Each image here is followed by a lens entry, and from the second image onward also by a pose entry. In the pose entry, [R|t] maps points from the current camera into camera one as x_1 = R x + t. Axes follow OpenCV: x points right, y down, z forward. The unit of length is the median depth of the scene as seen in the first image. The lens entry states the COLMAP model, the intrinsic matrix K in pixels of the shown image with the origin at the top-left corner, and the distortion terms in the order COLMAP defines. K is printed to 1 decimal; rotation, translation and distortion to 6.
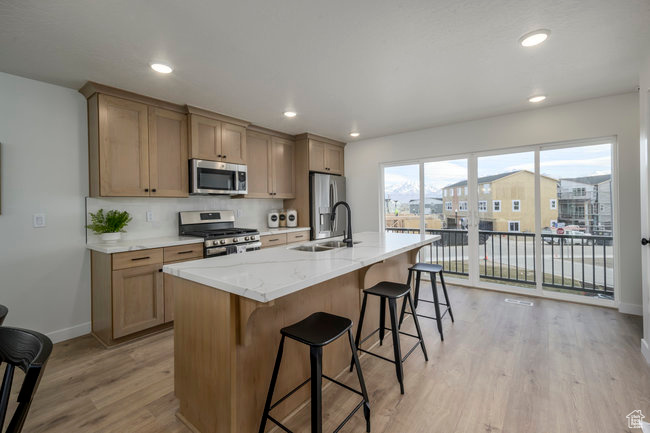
lens RADIAL K [[283.5, 0, 325.9], [0, 283.5, 209.9], [0, 0, 1]] dist [0.001055, 0.000178]
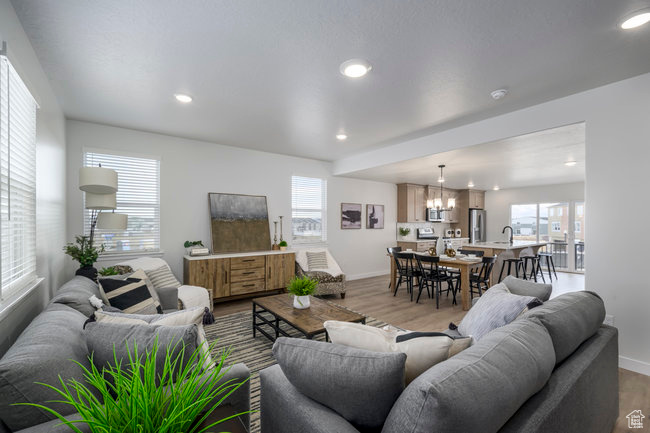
lens RADIAL K [[283.5, 0, 322.6], [0, 283.5, 223.2], [0, 0, 1]] dist [0.001055, 0.000178]
pose [[0.960805, 0.018348, -0.276617, -0.471334], [-0.021398, 0.999739, -0.008014, -0.001107], [0.276398, 0.013619, 0.960947, -1.098206]]
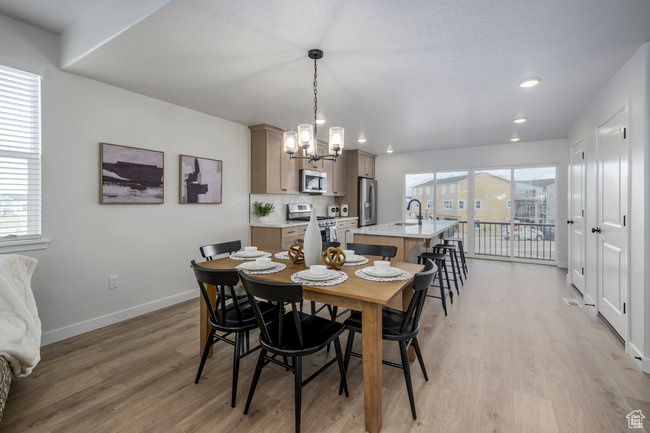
lens RADIAL K [[283.5, 0, 321.8], [0, 283.5, 201.4], [0, 0, 1]] dist [0.001055, 0.000178]
pose [[0.995170, 0.017447, 0.096603, -0.363319], [-0.015867, 0.999728, -0.017098, 0.011374], [-0.096875, 0.015483, 0.995176, -0.362006]]
